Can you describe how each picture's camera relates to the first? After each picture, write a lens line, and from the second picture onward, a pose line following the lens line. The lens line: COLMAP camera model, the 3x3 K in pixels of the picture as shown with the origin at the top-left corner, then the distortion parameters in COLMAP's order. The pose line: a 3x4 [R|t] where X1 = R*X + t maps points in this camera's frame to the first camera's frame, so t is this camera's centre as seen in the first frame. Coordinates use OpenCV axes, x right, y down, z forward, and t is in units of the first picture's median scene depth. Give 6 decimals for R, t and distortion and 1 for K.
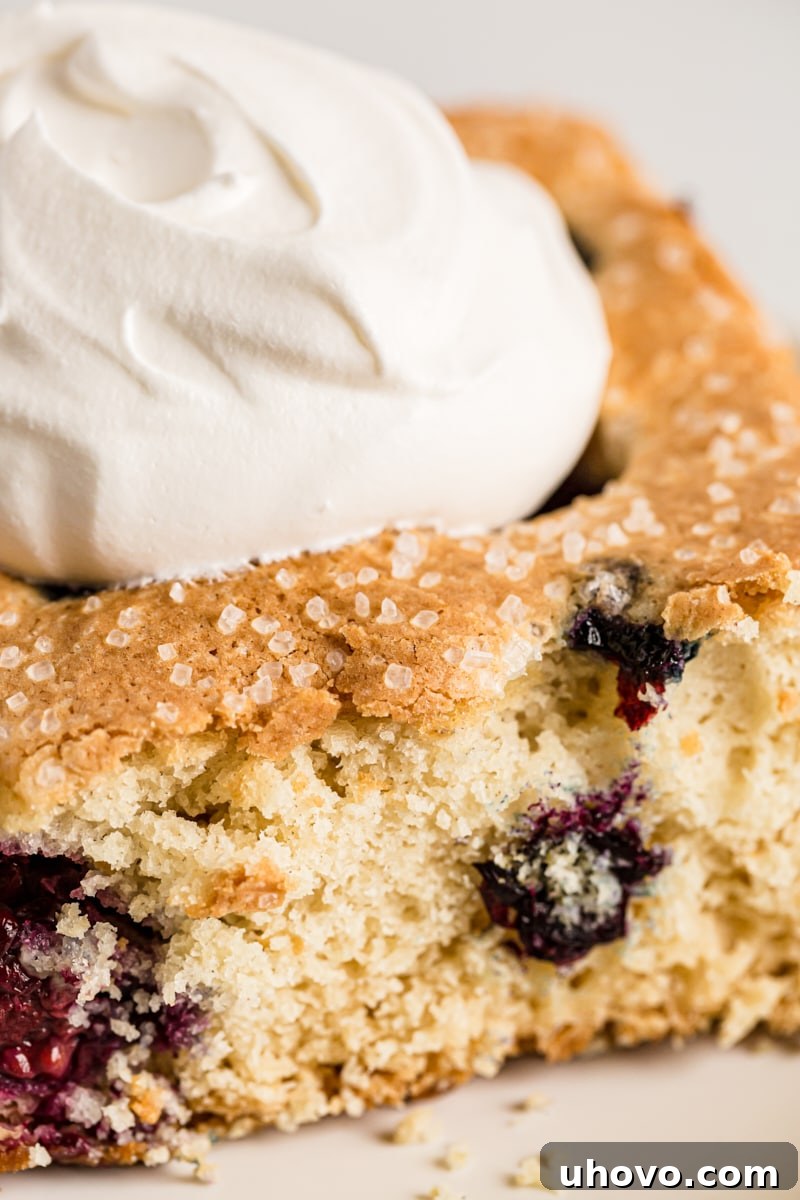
lens RADIAL K [[6054.9, 0, 400.0], [0, 6054.9, 600.0], [0, 0, 1]] dist [0.236058, -5.666020]
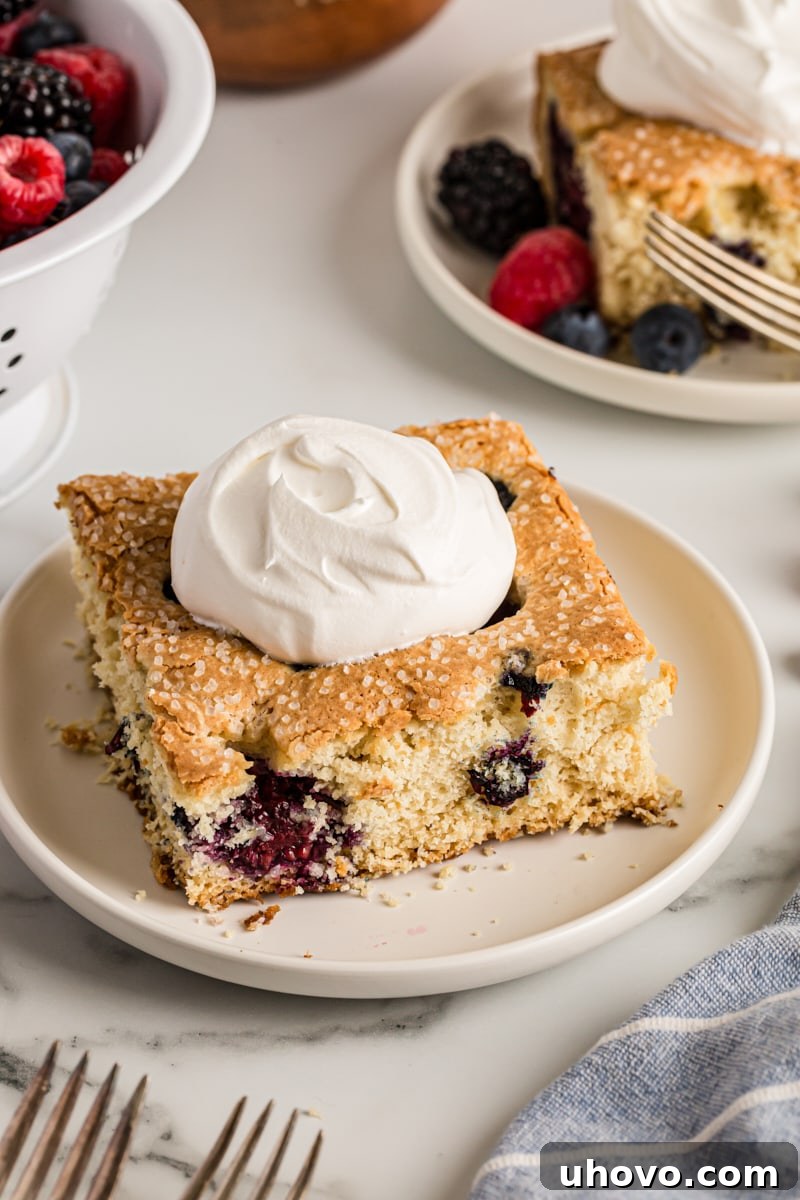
lens RADIAL K [[6054.9, 0, 400.0], [0, 6054.9, 600.0], [0, 0, 1]] dist [0.236058, -5.666020]
pose [[0.999417, -0.029619, -0.017000, 0.029529], [0.031272, 0.993764, 0.107029, -0.299411], [0.013724, -0.107498, 0.994111, -1.510338]]
